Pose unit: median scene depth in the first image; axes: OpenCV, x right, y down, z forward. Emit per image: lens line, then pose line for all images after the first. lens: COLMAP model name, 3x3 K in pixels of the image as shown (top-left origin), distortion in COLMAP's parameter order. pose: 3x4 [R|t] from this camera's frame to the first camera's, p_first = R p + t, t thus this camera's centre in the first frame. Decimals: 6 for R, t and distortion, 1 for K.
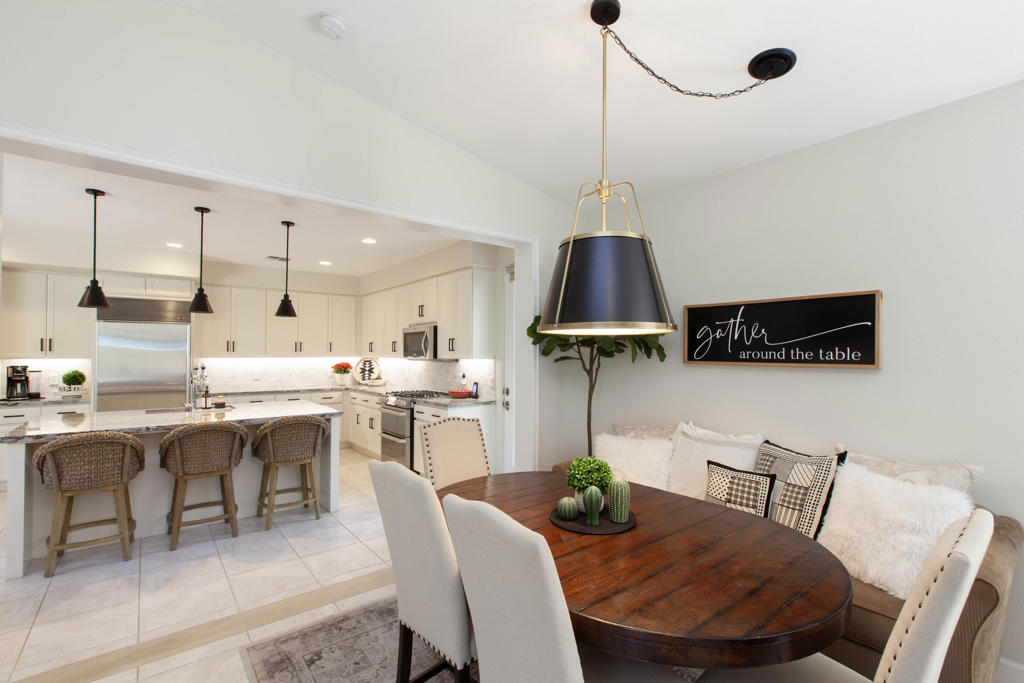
lens RADIAL K [[460.5, 0, 515.3], [0, 460.5, 344.8], [0, 0, 1]] dist [0.002771, 0.000493]
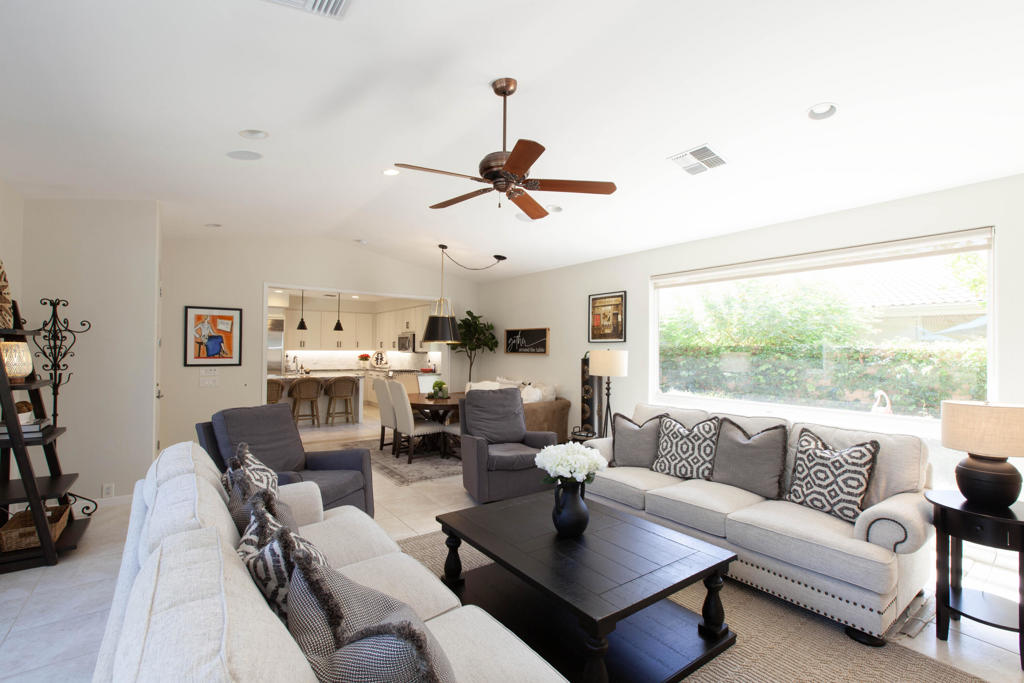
lens RADIAL K [[460.5, 0, 515.3], [0, 460.5, 344.8], [0, 0, 1]] dist [0.002771, 0.000493]
pose [[0.999090, 0.006016, -0.042222, 0.331738], [-0.005662, 0.999948, 0.008506, -0.016191], [0.042271, -0.008259, 0.999072, -0.887731]]
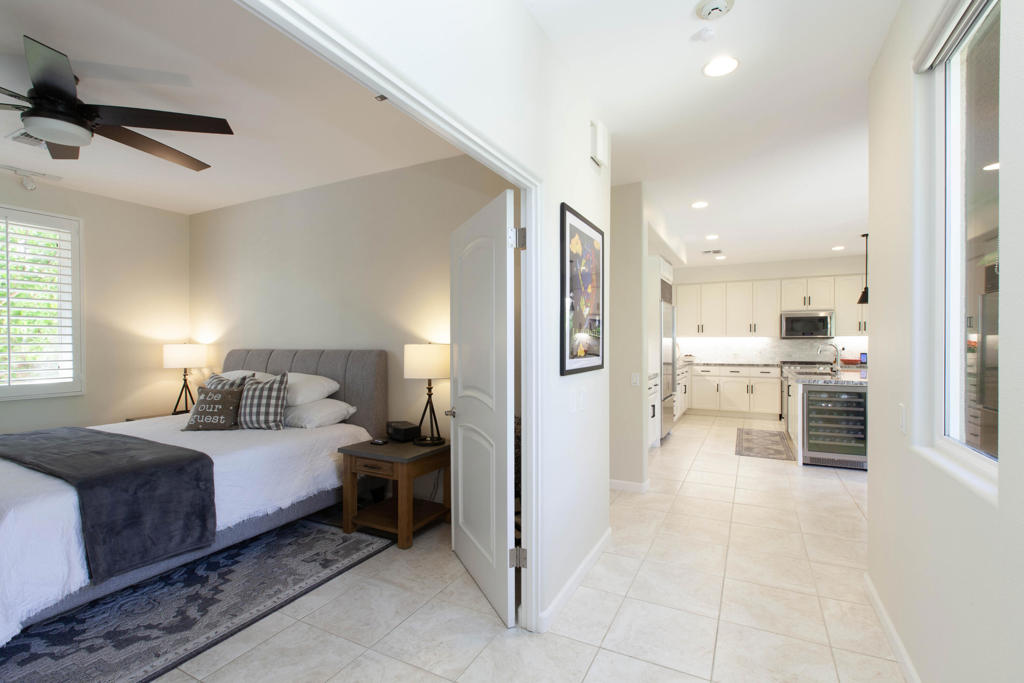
lens RADIAL K [[460.5, 0, 515.3], [0, 460.5, 344.8], [0, 0, 1]] dist [0.002771, 0.000493]
pose [[0.909648, -0.015743, 0.415083, -1.701391], [0.001703, 0.999415, 0.034172, 0.006080], [-0.415377, -0.030378, 0.909142, 0.160475]]
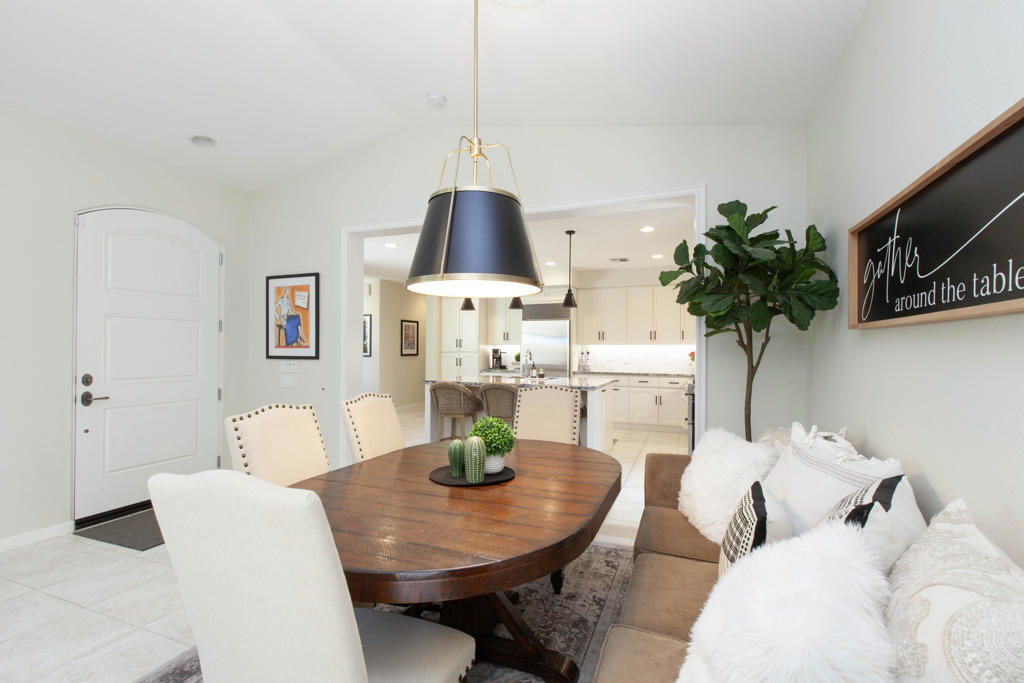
lens RADIAL K [[454.6, 0, 517.5], [0, 454.6, 344.7], [0, 0, 1]] dist [-0.000578, -0.000106]
pose [[0.502836, -0.009642, -0.864328, 0.412893], [0.012130, 0.999918, -0.004098, 0.036310], [0.864297, -0.008424, 0.502912, 0.219899]]
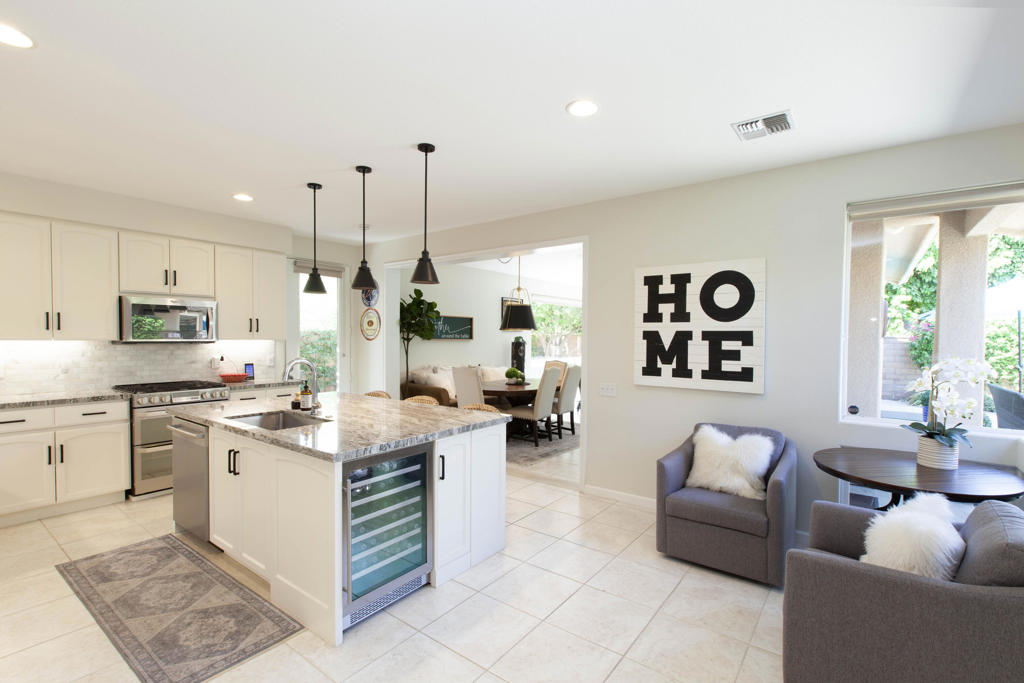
lens RADIAL K [[460.5, 0, 515.3], [0, 460.5, 344.8], [0, 0, 1]] dist [0.002771, 0.000493]
pose [[-0.241276, -0.018095, 0.970288, -1.214192], [-0.021581, 0.999679, 0.013277, 0.015877], [-0.970216, -0.017736, -0.241589, 0.707853]]
